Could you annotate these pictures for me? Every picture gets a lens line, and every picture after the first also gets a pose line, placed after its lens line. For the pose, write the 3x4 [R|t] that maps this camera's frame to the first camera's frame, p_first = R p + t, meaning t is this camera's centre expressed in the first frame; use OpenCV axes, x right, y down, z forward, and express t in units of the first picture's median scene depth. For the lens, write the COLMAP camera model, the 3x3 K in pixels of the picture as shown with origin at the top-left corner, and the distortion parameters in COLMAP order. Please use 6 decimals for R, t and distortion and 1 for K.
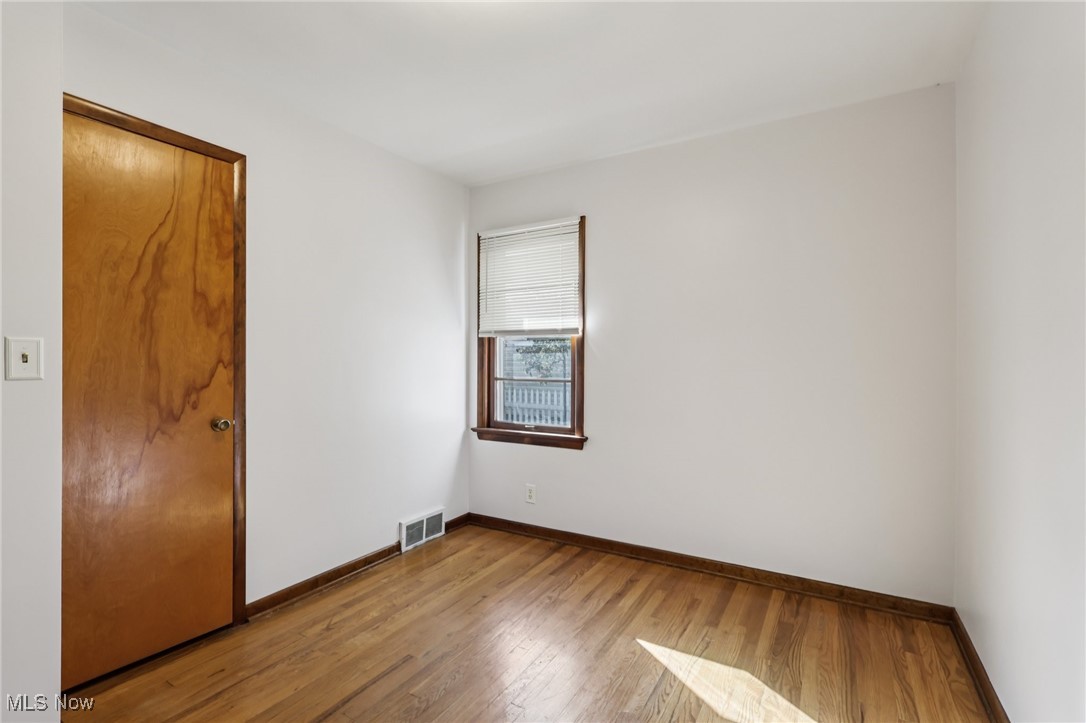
lens RADIAL K [[495.9, 0, 543.0], [0, 495.9, 361.5], [0, 0, 1]] dist [0.000280, -0.000004]
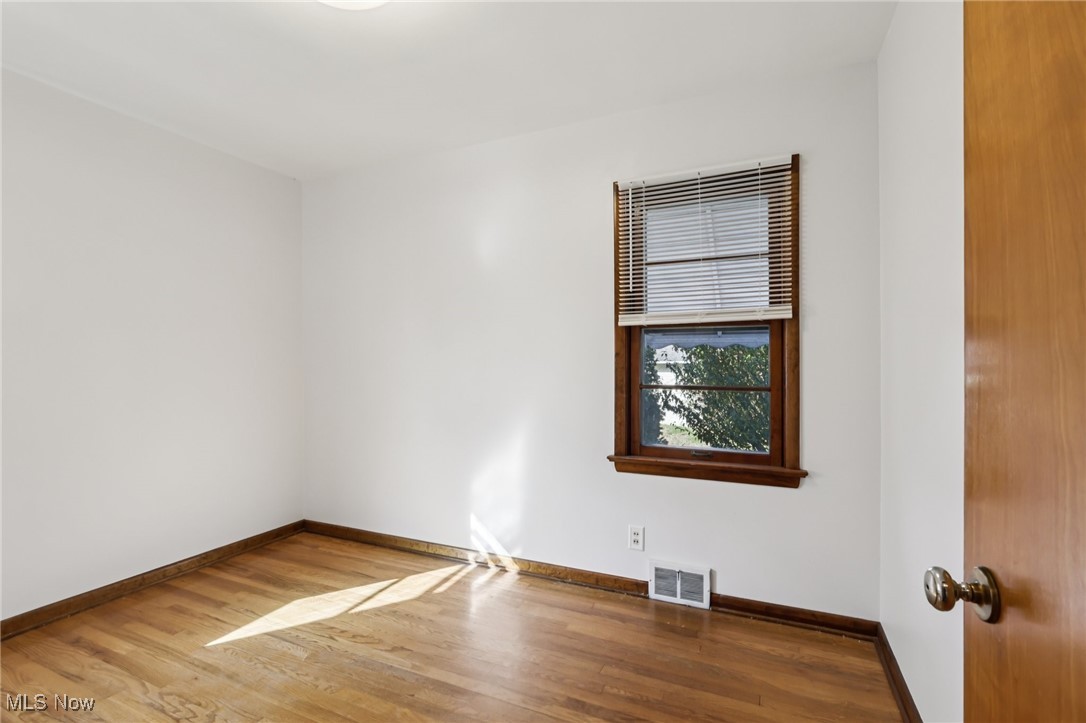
lens RADIAL K [[495.9, 0, 543.0], [0, 495.9, 361.5], [0, 0, 1]] dist [0.000280, -0.000004]
pose [[-0.100370, -0.000649, 0.994950, -0.782454], [-0.000551, 1.000000, 0.000597, 0.000929], [-0.994950, -0.000488, -0.100370, 0.406161]]
